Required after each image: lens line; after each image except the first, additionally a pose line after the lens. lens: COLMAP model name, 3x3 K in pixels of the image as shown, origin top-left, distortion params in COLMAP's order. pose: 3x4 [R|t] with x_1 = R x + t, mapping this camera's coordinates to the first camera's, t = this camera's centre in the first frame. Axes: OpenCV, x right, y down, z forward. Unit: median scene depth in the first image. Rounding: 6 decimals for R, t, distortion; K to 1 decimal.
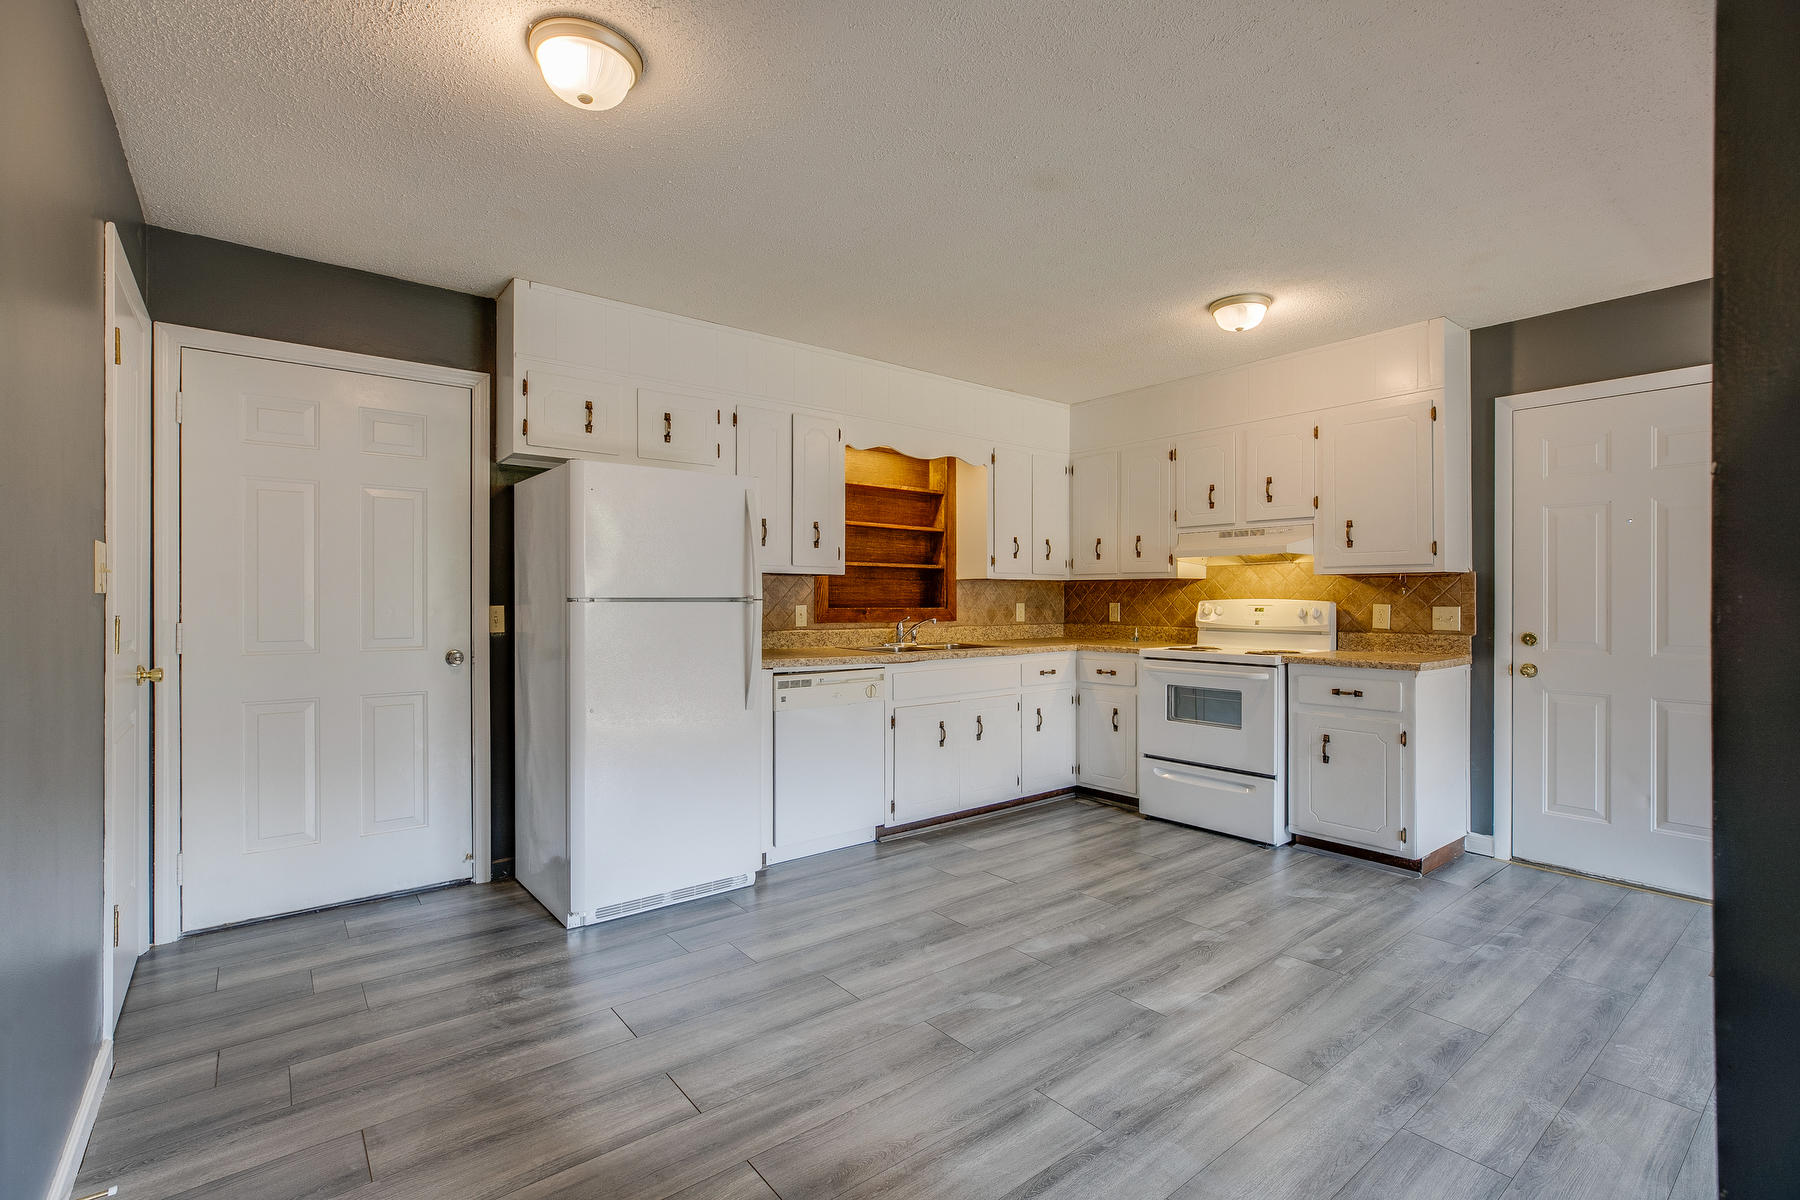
lens RADIAL K [[815.8, 0, 886.7], [0, 815.8, 602.5], [0, 0, 1]] dist [-0.027708, 0.012414]
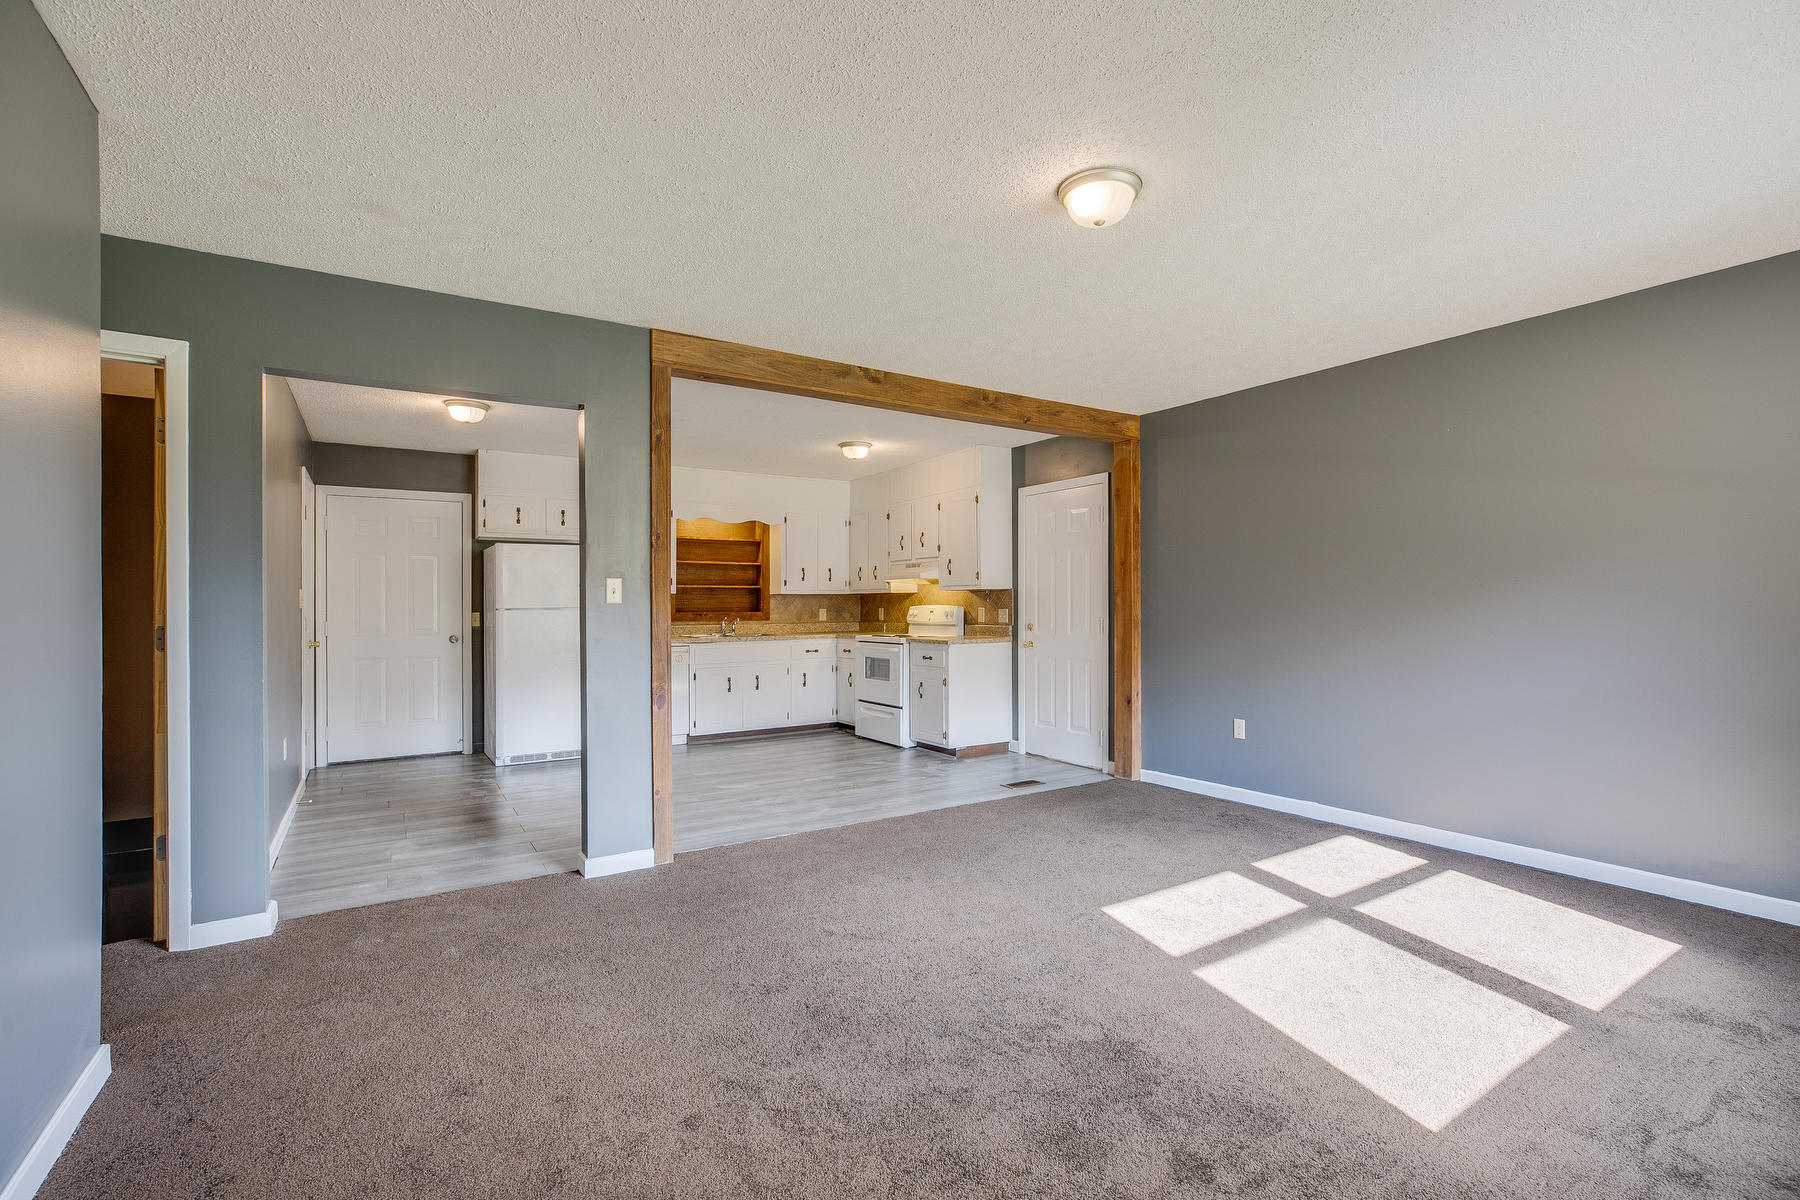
lens RADIAL K [[815.8, 0, 886.7], [0, 815.8, 602.5], [0, 0, 1]] dist [-0.027708, 0.012414]
pose [[0.994655, -0.009509, -0.102814, 0.564412], [0.008622, 0.999922, -0.009075, 0.004742], [0.102893, 0.008140, 0.994659, -0.671314]]
